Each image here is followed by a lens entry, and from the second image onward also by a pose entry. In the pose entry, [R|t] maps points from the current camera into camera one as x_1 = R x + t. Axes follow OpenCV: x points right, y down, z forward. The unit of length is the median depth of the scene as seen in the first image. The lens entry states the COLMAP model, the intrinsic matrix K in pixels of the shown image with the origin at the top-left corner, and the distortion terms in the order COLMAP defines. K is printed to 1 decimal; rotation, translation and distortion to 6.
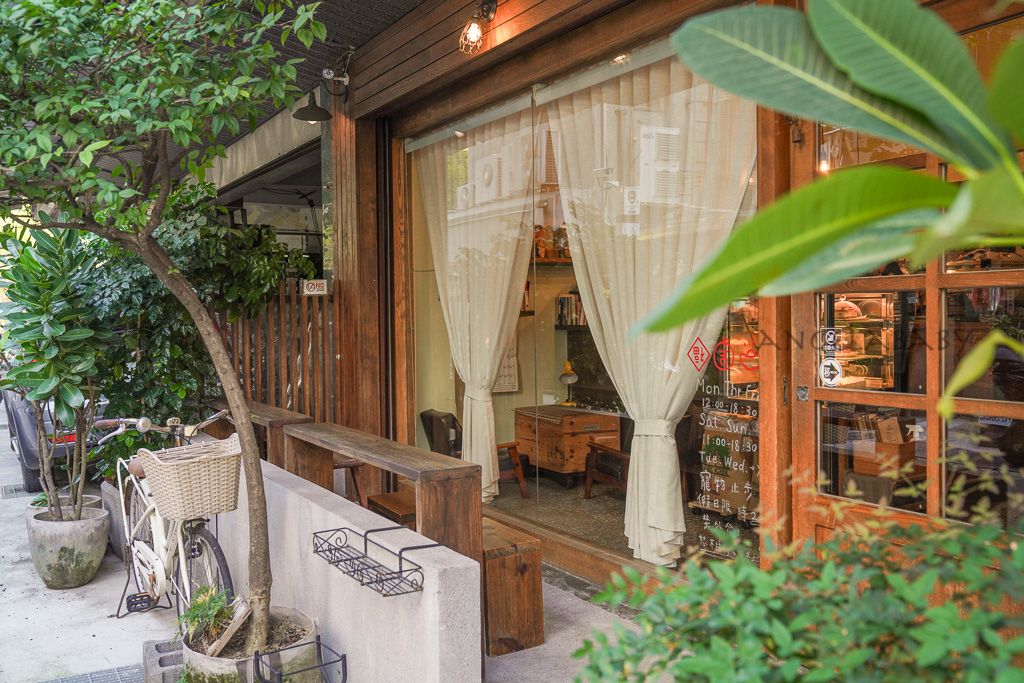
lens RADIAL K [[963.9, 0, 510.0], [0, 963.9, 338.0], [0, 0, 1]] dist [-0.020082, 0.000000]
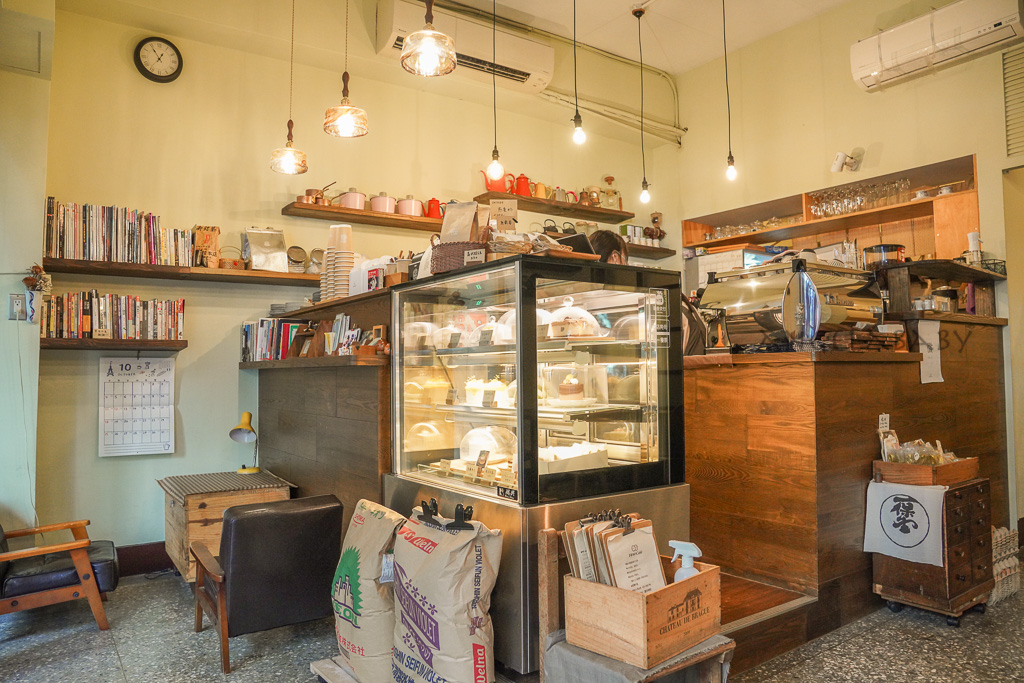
lens RADIAL K [[692.0, 0, 514.7], [0, 692.0, 345.2], [0, 0, 1]] dist [-0.048274, -0.000243]
pose [[0.995377, 0.006616, 0.095818, 0.242510], [-0.000288, 0.997826, -0.065907, 0.009559], [-0.096046, 0.065575, 0.993215, 0.525464]]
